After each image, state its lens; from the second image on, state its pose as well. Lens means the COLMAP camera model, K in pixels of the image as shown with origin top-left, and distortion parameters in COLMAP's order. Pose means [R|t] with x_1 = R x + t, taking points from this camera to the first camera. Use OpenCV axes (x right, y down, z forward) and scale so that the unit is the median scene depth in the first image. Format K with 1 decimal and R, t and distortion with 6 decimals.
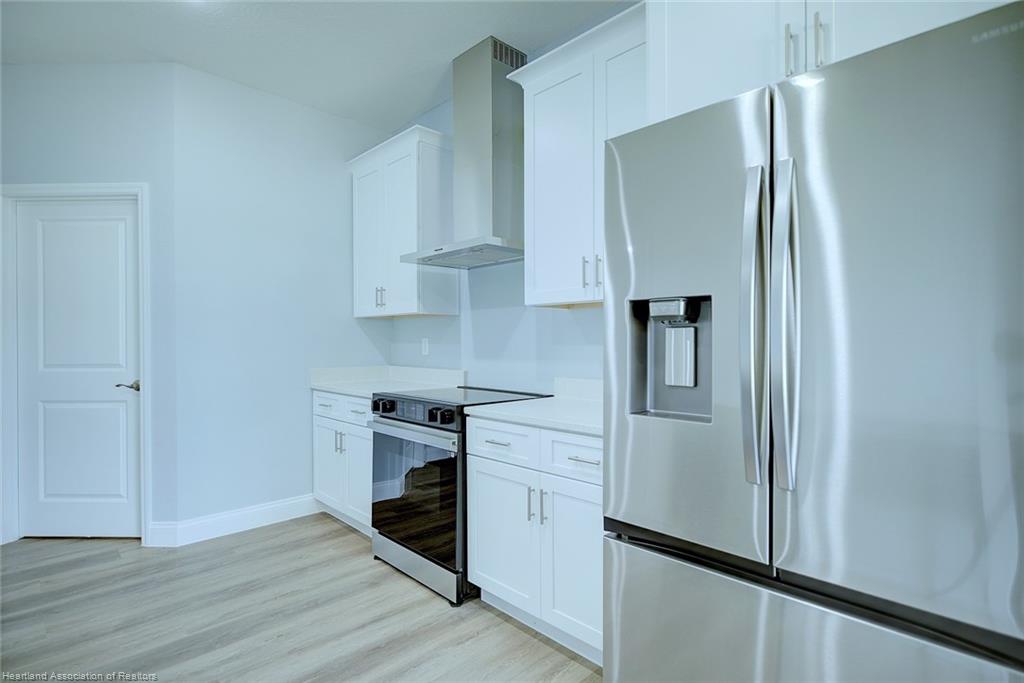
lens RADIAL K [[516.6, 0, 519.0], [0, 516.6, 342.8], [0, 0, 1]] dist [0.000445, 0.000376]
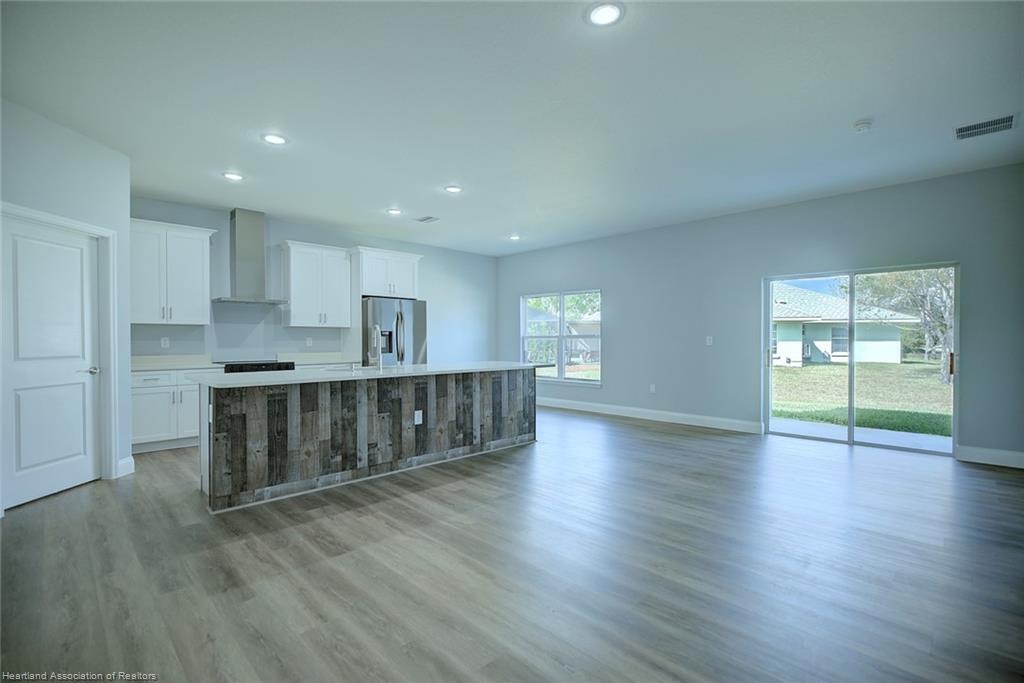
lens RADIAL K [[467.2, 0, 506.3], [0, 467.2, 345.3], [0, 0, 1]] dist [-0.001348, 0.000330]
pose [[0.015066, -0.012587, 0.999807, -2.071931], [0.006543, 0.999901, 0.012490, 0.005606], [-0.999865, 0.006353, 0.015147, -0.155094]]
